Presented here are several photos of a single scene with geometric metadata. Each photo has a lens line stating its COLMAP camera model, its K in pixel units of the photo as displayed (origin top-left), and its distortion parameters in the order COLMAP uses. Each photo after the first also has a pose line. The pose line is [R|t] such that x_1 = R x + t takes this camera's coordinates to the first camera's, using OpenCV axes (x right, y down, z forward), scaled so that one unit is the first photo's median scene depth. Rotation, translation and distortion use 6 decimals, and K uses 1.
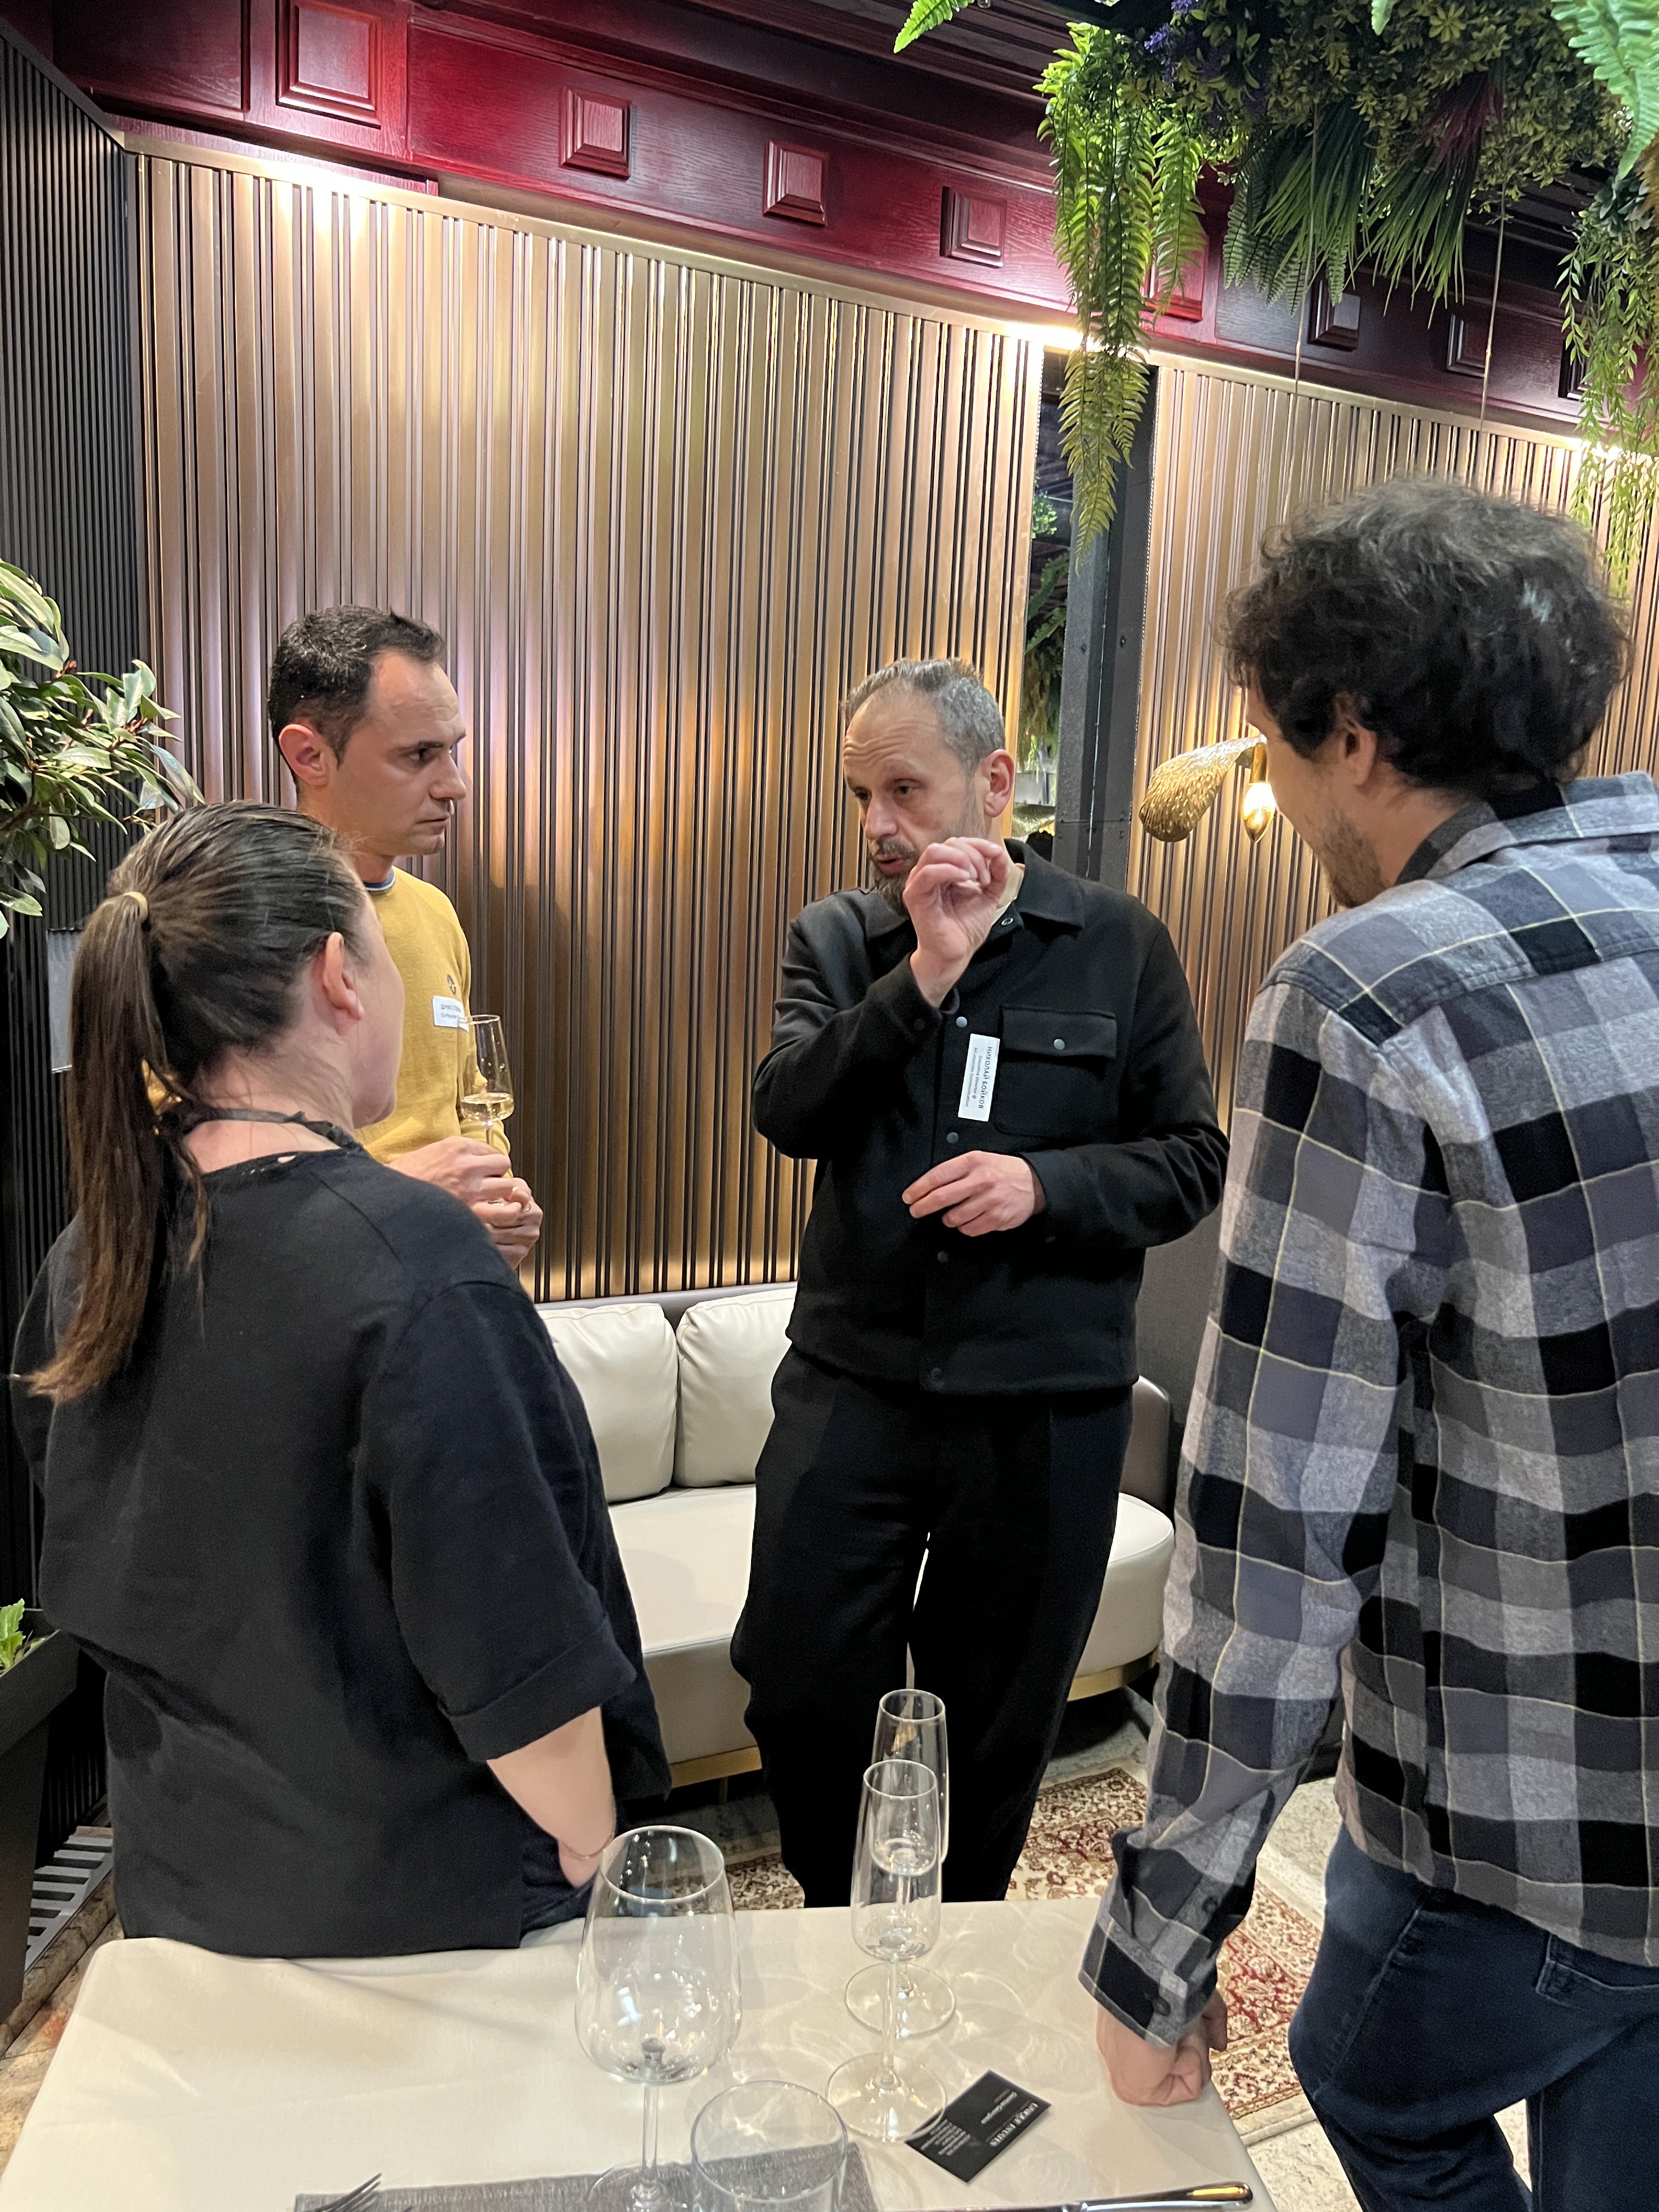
lens RADIAL K [[1669.4, 0, 827.6], [0, 1669.4, 1119.9], [0, 0, 1]] dist [0.082994, -0.056853]
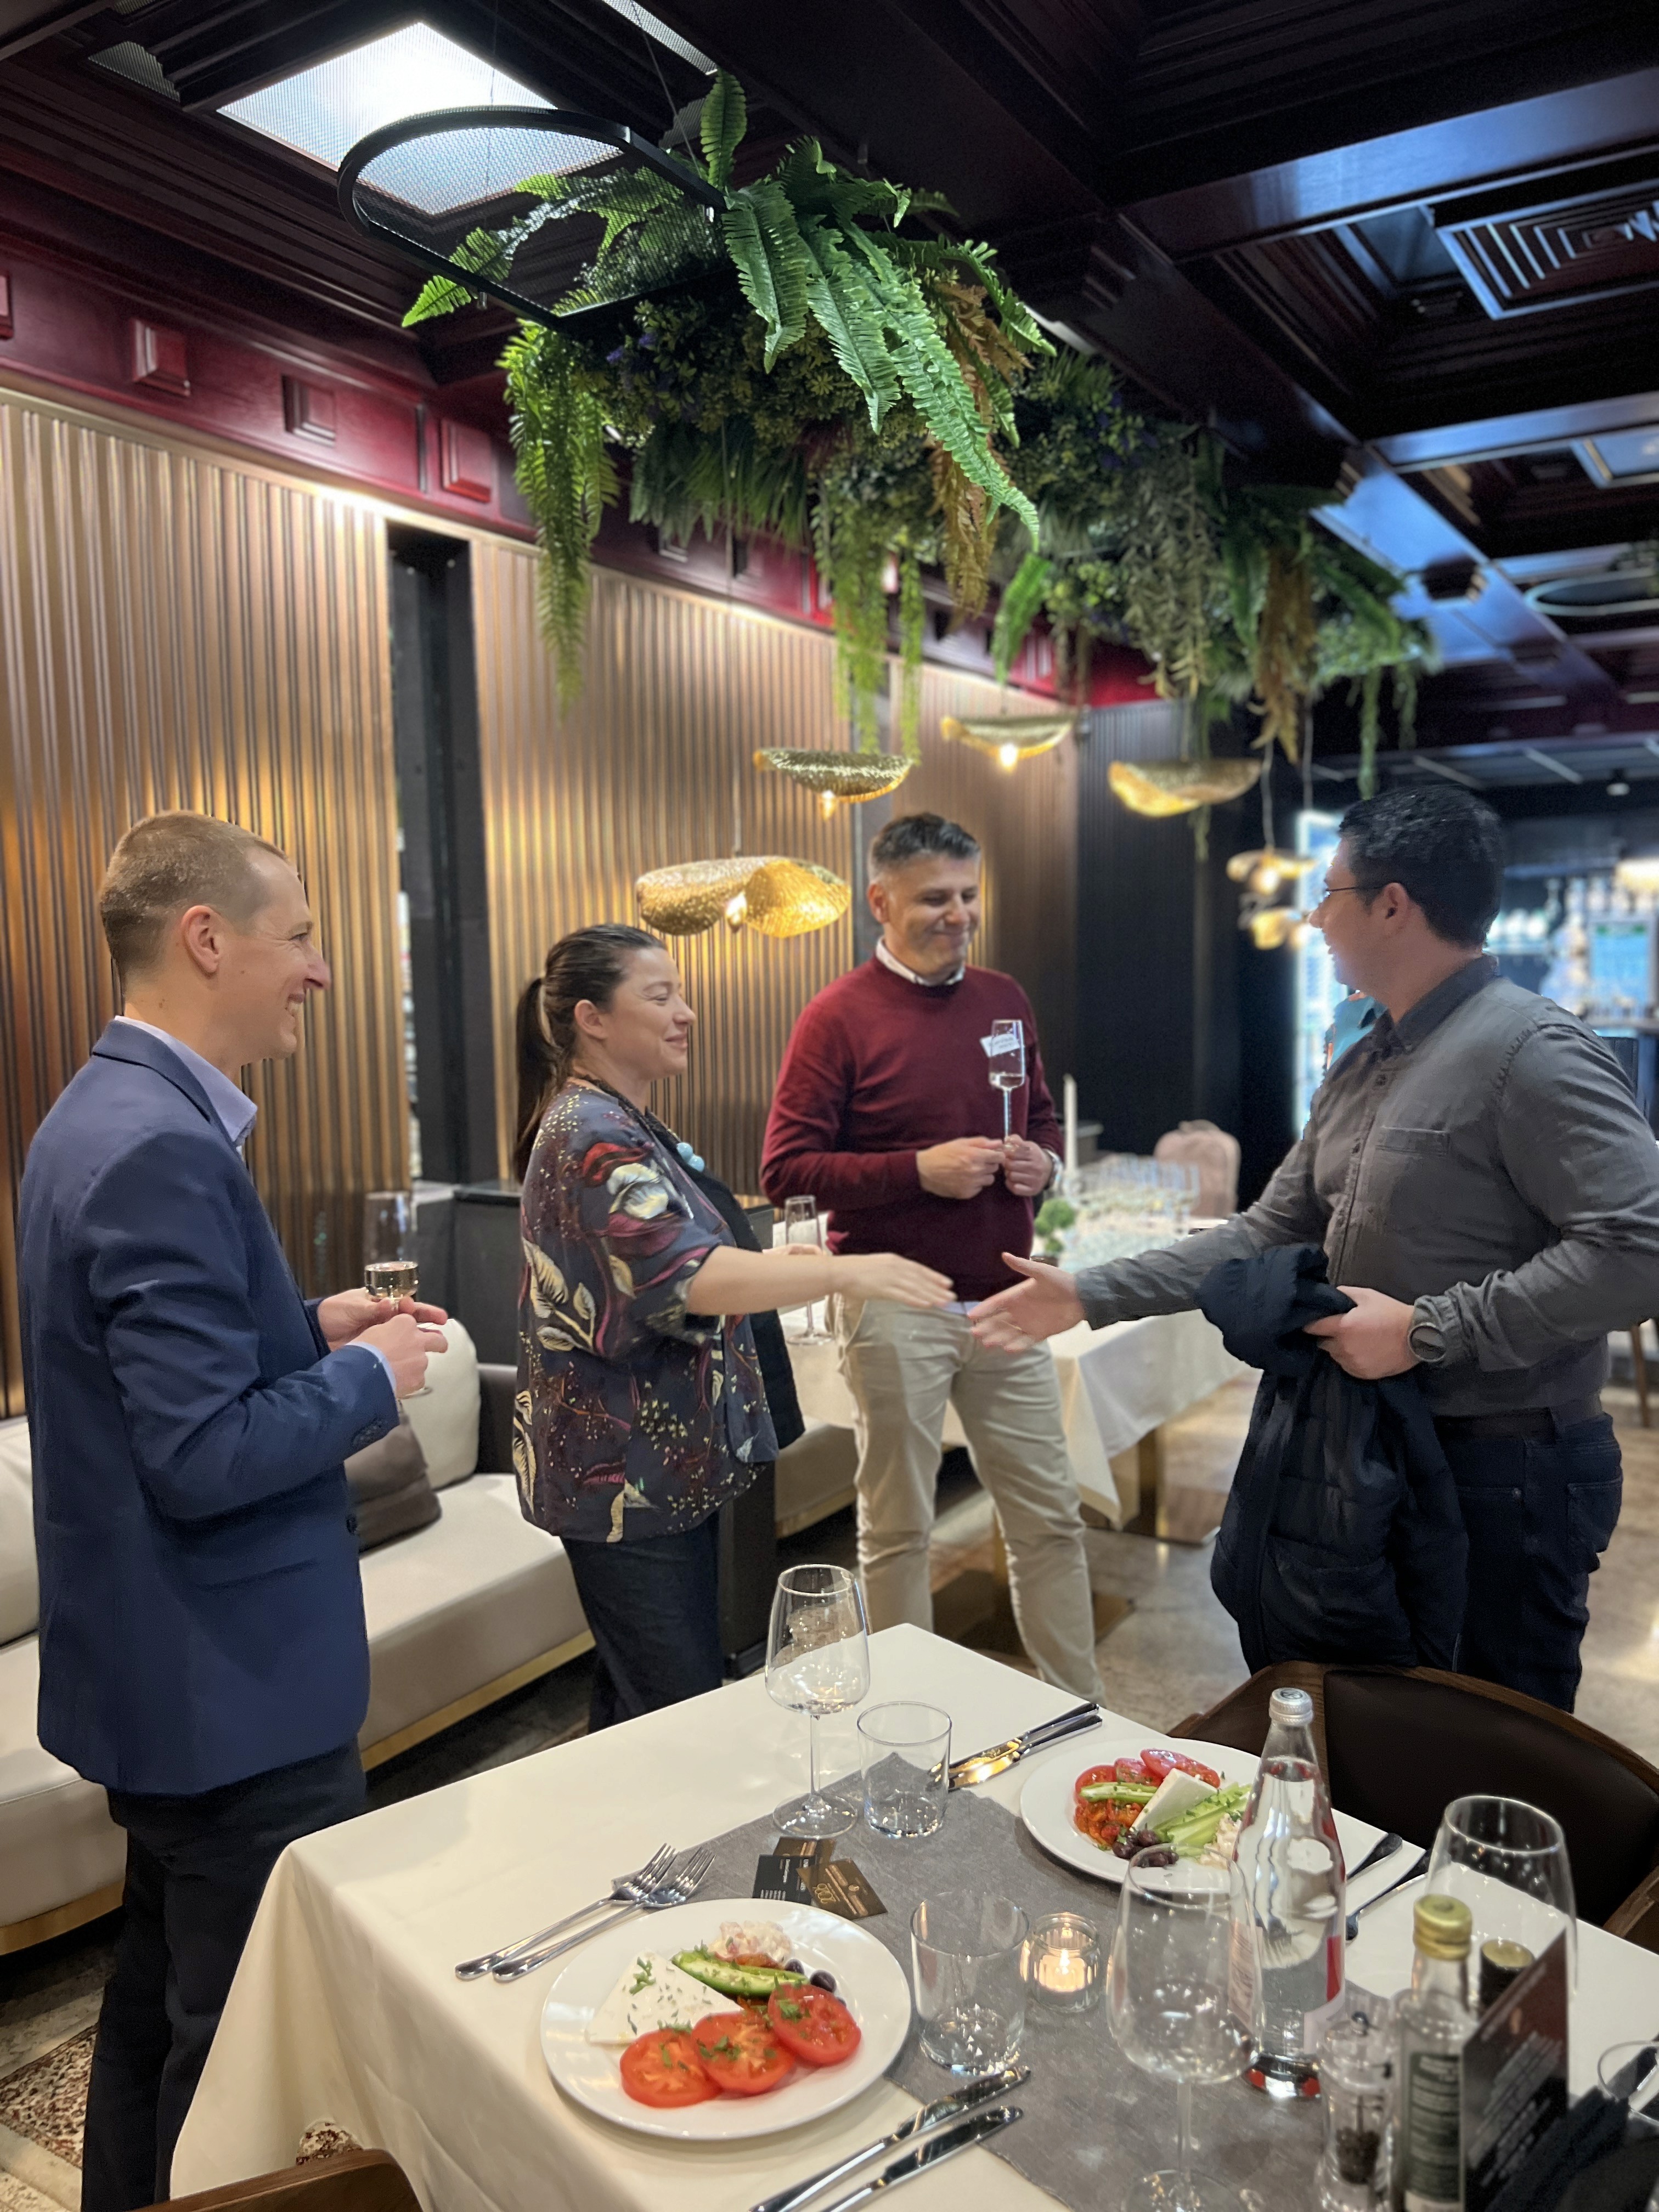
lens RADIAL K [[1669.4, 0, 827.6], [0, 1669.4, 1119.9], [0, 0, 1]] dist [0.082994, -0.056853]
pose [[0.857128, -0.100184, 0.505267, -0.366488], [0.125750, 0.991922, -0.016643, 0.011777], [-0.499518, 0.077803, 0.862803, -0.178478]]
